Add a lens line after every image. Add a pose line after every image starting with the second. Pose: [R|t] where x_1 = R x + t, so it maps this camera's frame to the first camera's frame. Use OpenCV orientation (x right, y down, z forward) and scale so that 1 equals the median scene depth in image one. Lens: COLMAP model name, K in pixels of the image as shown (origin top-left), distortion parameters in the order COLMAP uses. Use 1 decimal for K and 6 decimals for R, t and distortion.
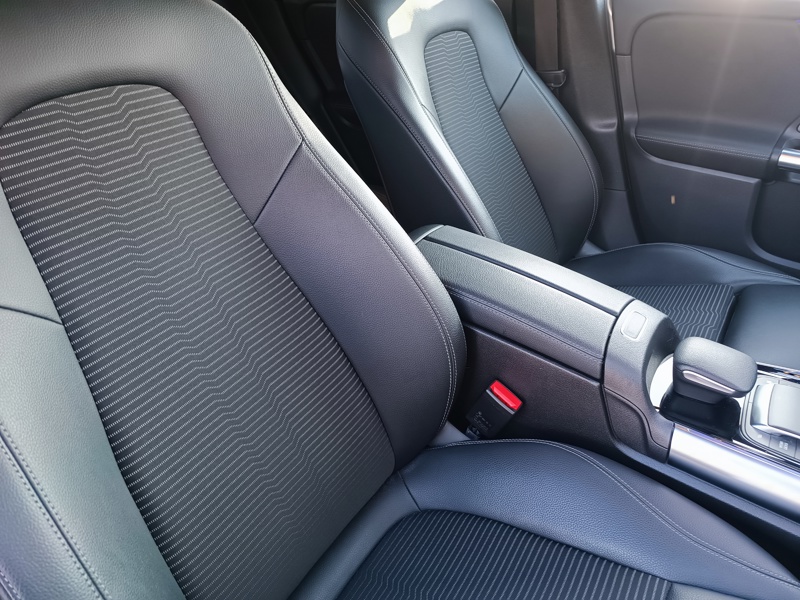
lens RADIAL K [[588.2, 0, 400.0], [0, 588.2, 300.0], [0, 0, 1]] dist [0.017411, -0.001214]
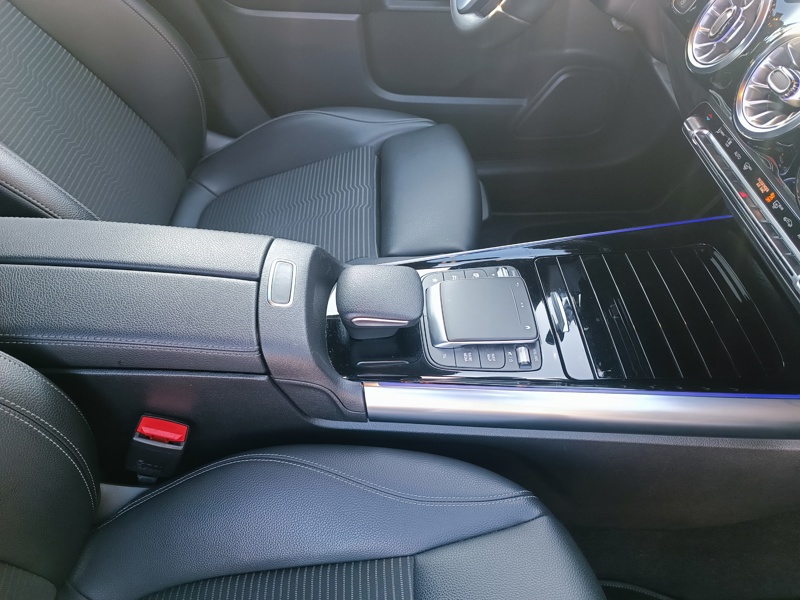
lens RADIAL K [[588.2, 0, 400.0], [0, 588.2, 300.0], [0, 0, 1]] dist [0.017411, -0.001214]
pose [[0.814397, -0.415505, 0.405109, 0.192476], [0.298961, 0.898731, 0.320789, -0.137988], [-0.497374, -0.140138, 0.856143, 0.237436]]
